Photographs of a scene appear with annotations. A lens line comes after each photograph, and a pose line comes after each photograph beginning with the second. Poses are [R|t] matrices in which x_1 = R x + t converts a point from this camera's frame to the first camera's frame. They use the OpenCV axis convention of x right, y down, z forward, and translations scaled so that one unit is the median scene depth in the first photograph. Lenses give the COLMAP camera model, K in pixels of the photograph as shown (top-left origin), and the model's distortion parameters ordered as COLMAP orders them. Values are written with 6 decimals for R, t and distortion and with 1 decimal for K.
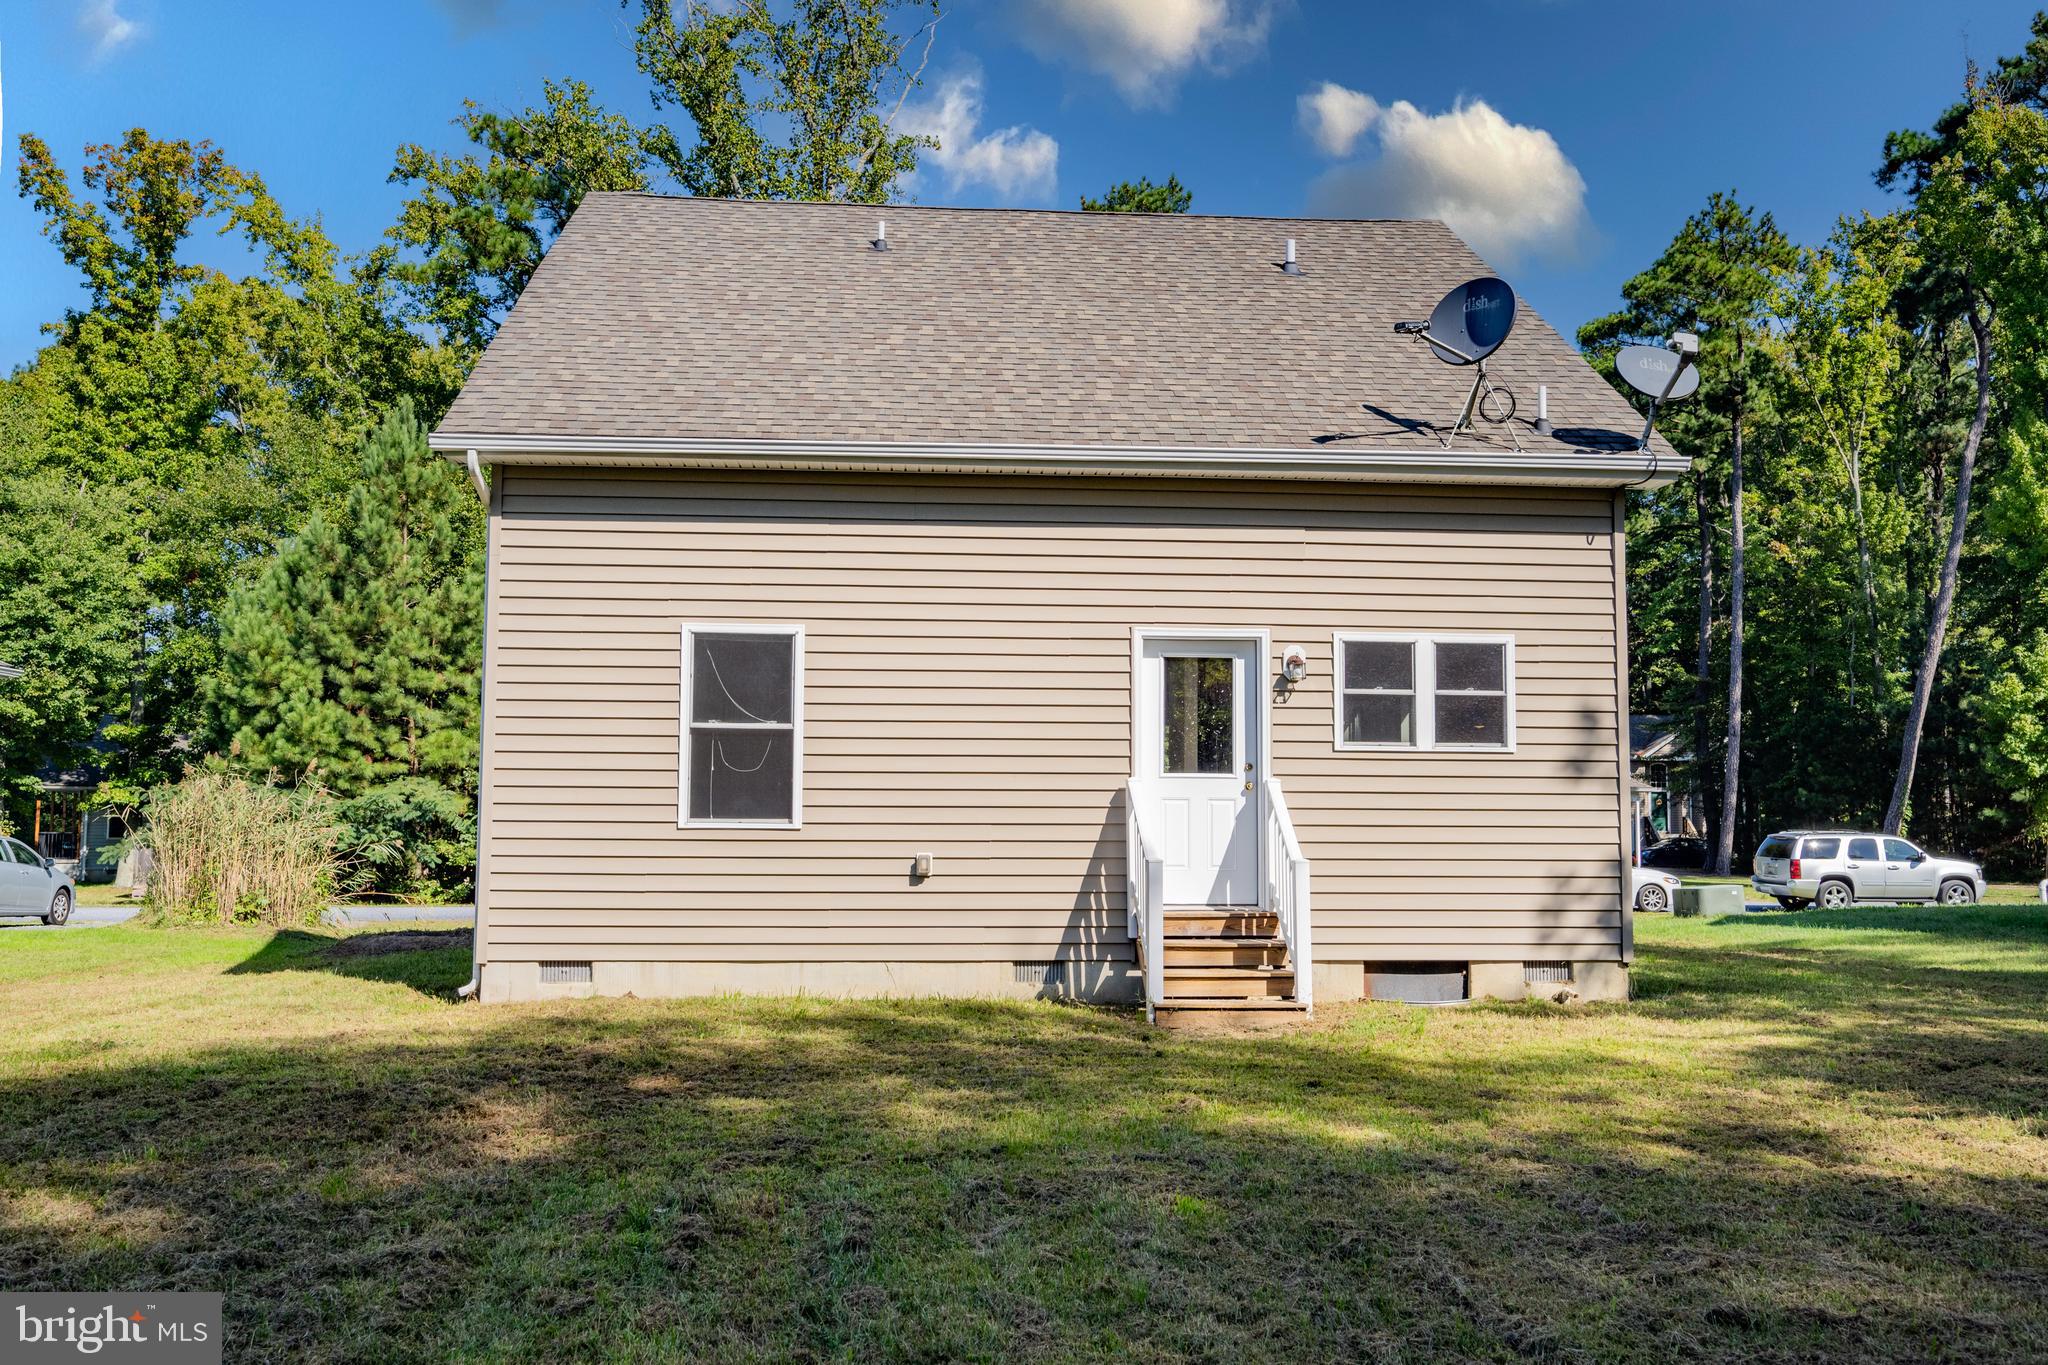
lens RADIAL K [[1779.8, 0, 1017.0], [0, 1779.8, 680.5], [0, 0, 1]] dist [-0.002267, 0.006809]
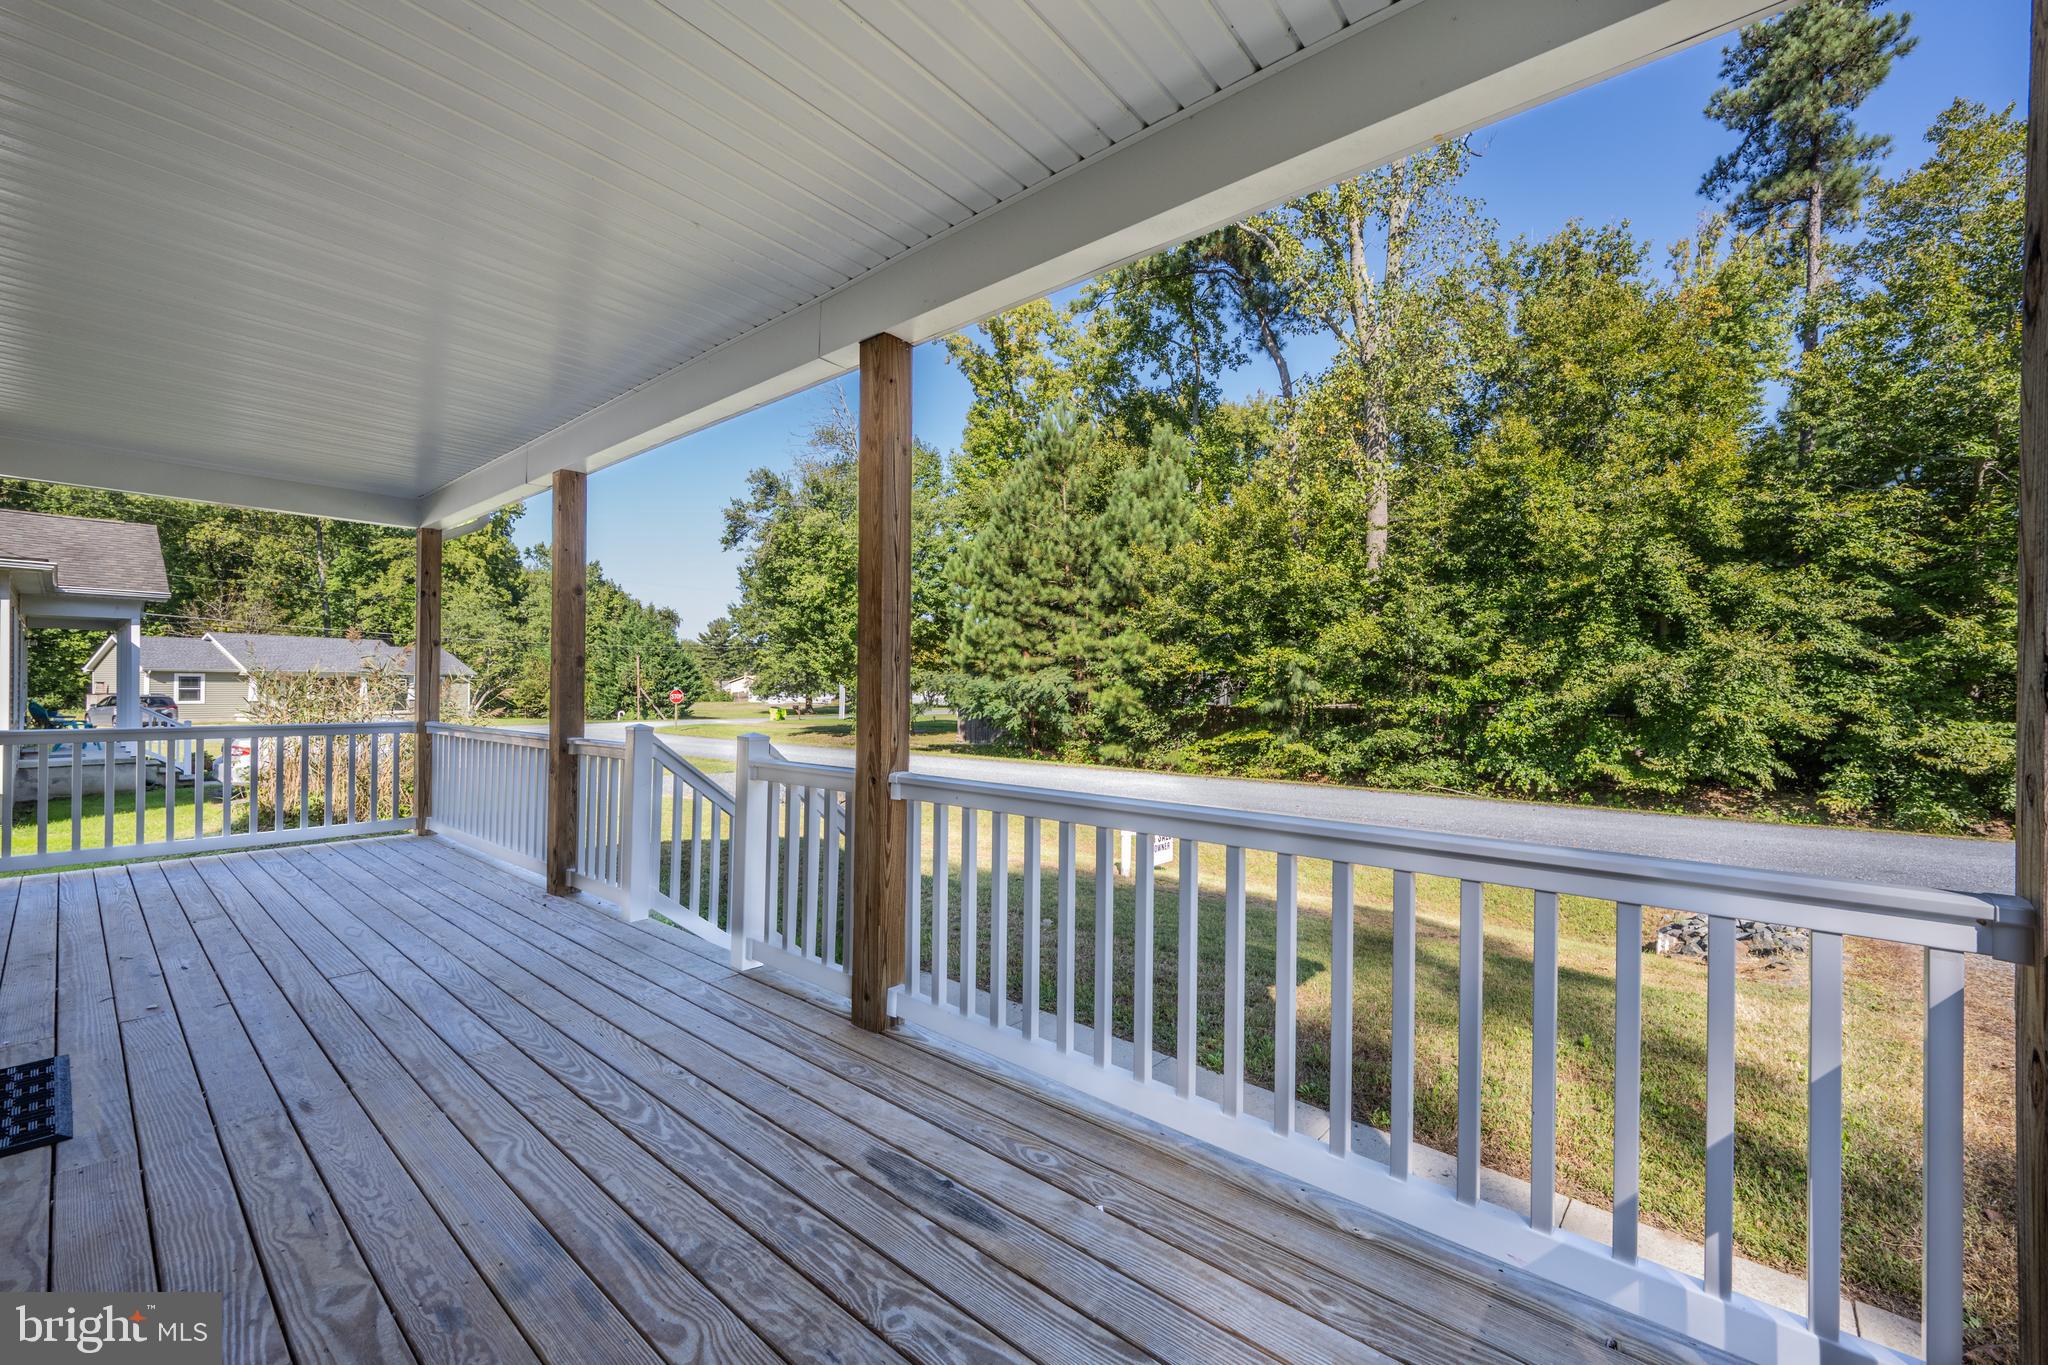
lens RADIAL K [[829.5, 0, 1014.0], [0, 829.5, 681.0], [0, 0, 1]] dist [-0.001155, 0.000627]
pose [[0.714564, -0.004796, -0.699554, 0.085892], [0.044510, 0.998262, 0.038621, 0.039957], [0.698153, -0.058735, 0.713536, 0.534402]]
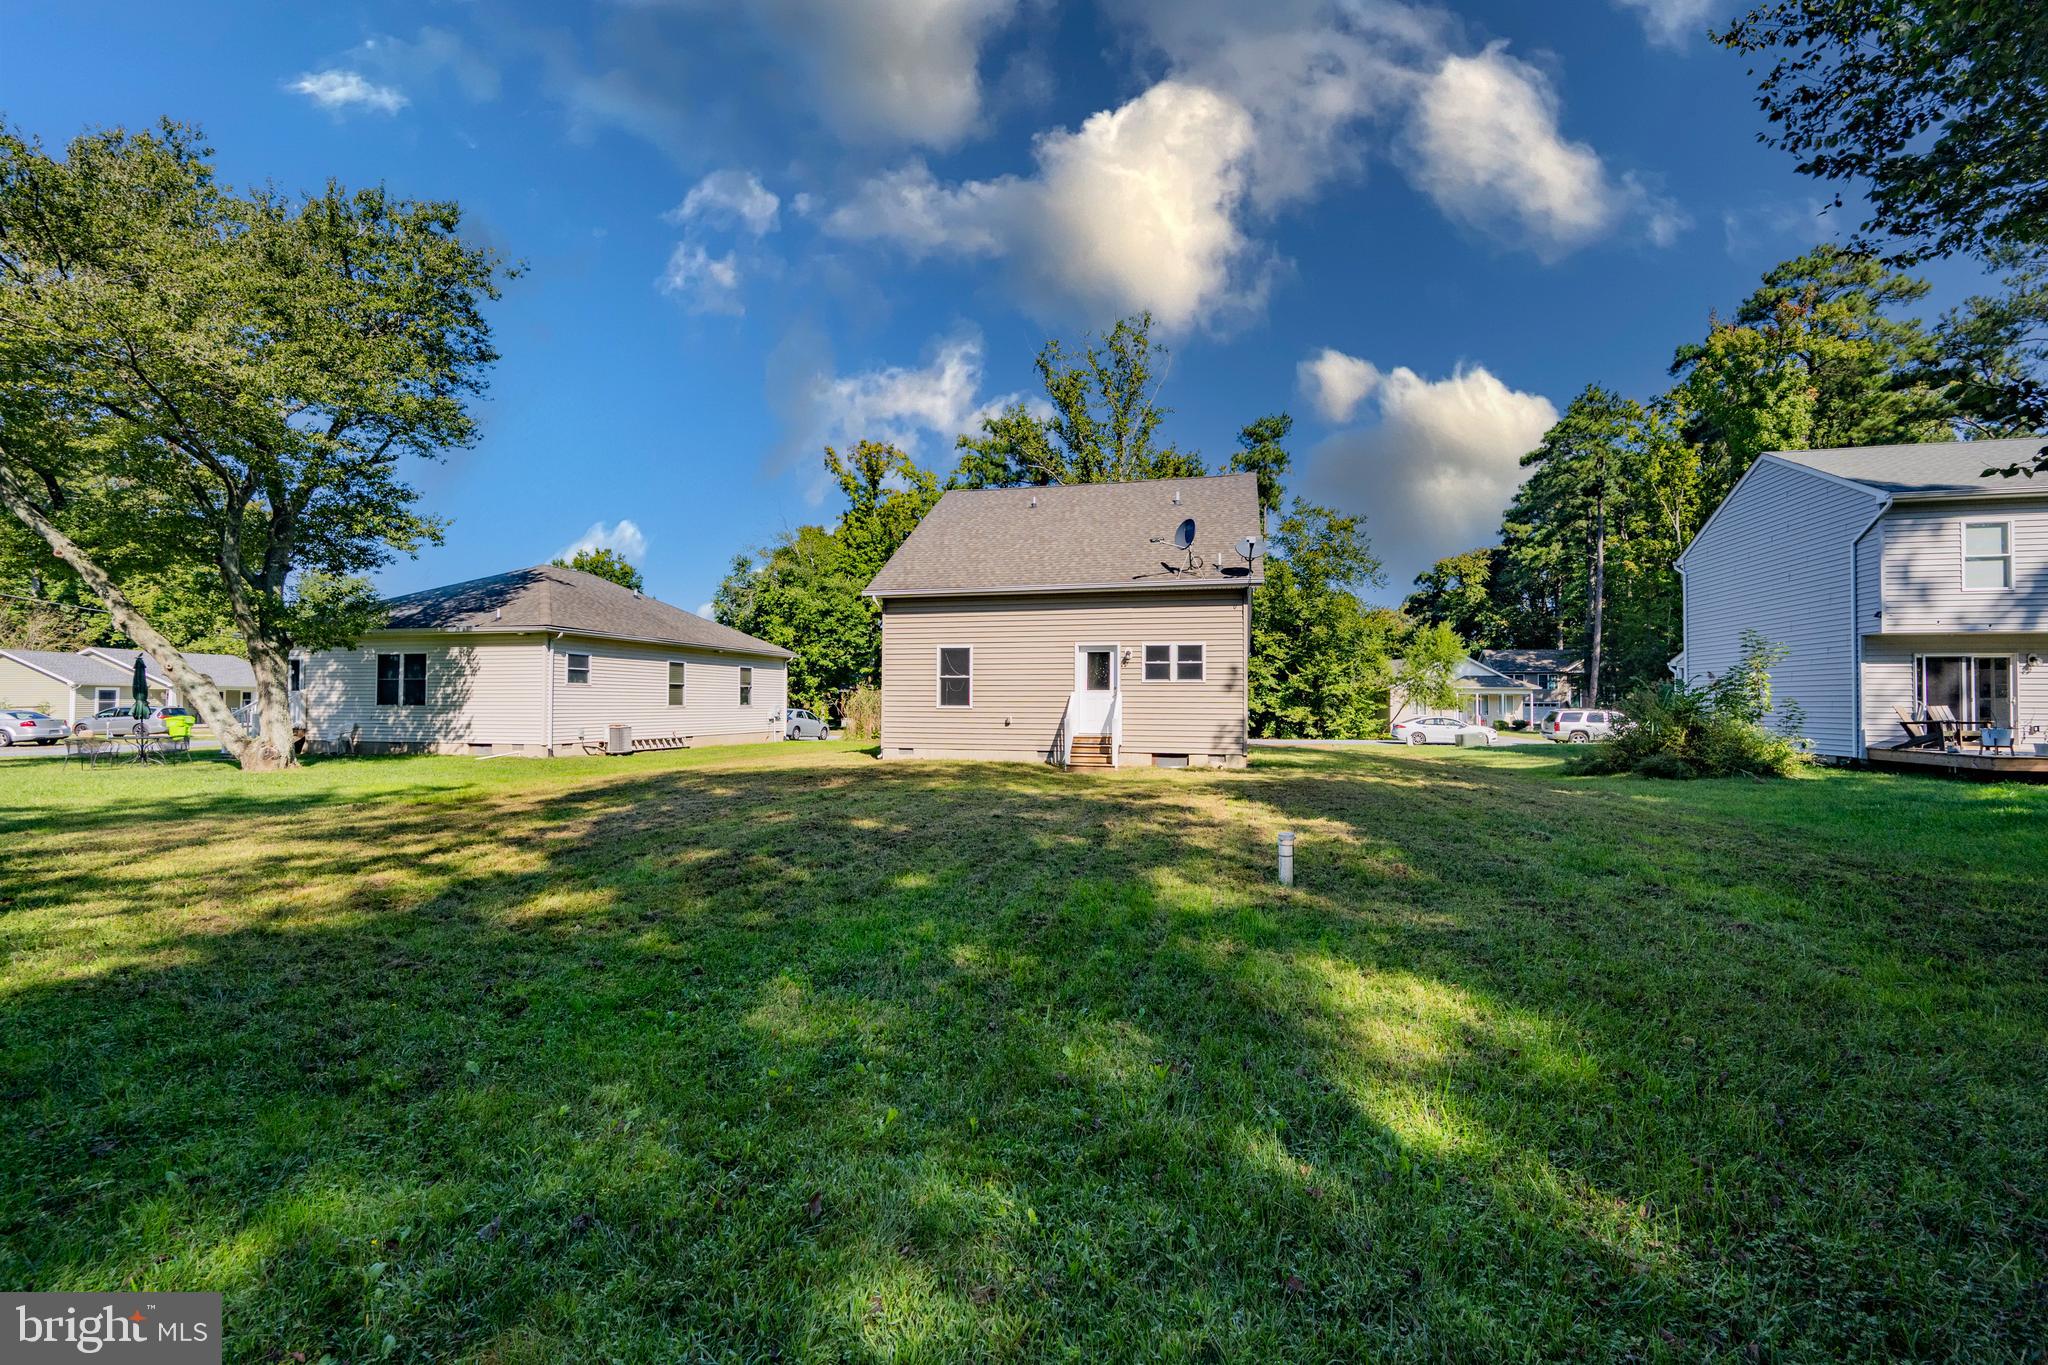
lens RADIAL K [[829.5, 0, 1030.0], [0, 829.5, 683.2], [0, 0, 1]] dist [-0.001155, 0.000627]
pose [[0.950255, -0.008678, -0.311353, 0.133995], [0.025854, 0.998360, 0.051078, -0.010918], [0.310399, -0.056587, 0.948921, -0.115552]]
